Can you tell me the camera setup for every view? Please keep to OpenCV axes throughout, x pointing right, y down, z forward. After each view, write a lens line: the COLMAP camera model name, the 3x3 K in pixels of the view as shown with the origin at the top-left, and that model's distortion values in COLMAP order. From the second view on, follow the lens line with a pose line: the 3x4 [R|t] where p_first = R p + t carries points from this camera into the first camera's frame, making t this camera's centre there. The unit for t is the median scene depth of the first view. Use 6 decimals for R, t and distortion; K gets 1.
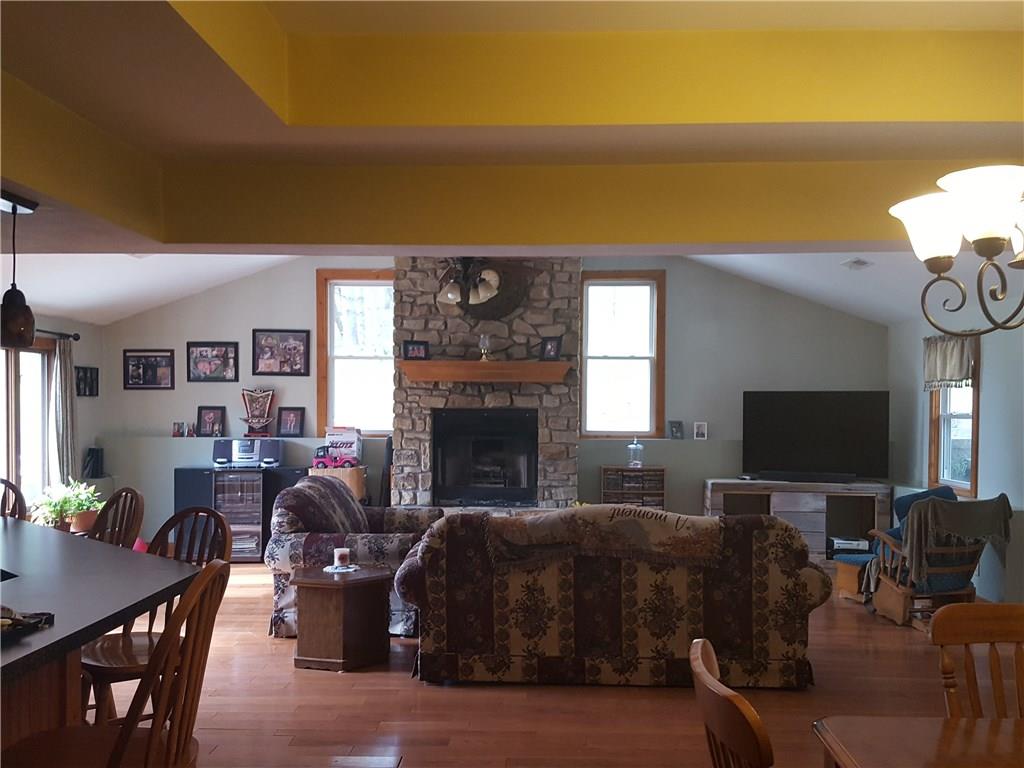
lens RADIAL K [[1024.9, 0, 508.9], [0, 1024.9, 391.6], [0, 0, 1]] dist [0.231823, -0.552672]
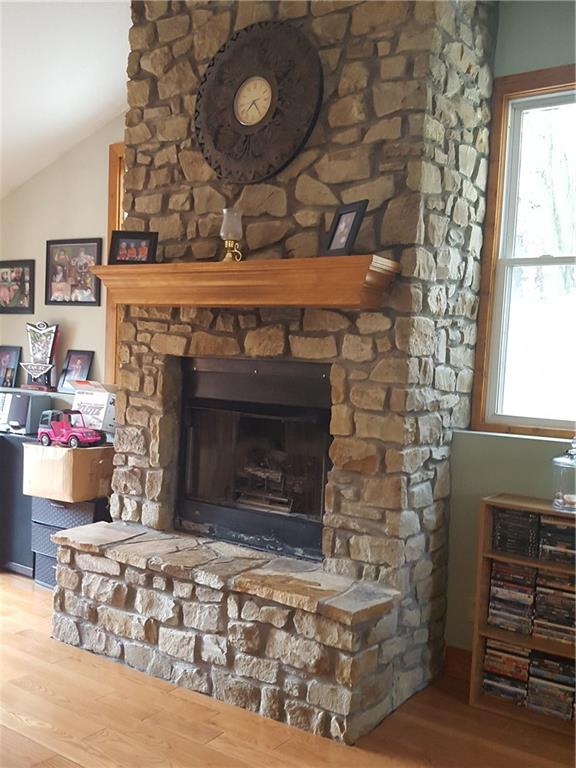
lens RADIAL K [[768.7, 0, 252.0], [0, 768.7, 387.9], [0, 0, 1]] dist [0.231823, -0.552672]
pose [[0.843243, 0.053512, -0.534863, 0.187545], [-0.030531, 0.998194, 0.051732, 0.010580], [0.536665, -0.027293, 0.843354, 0.671177]]
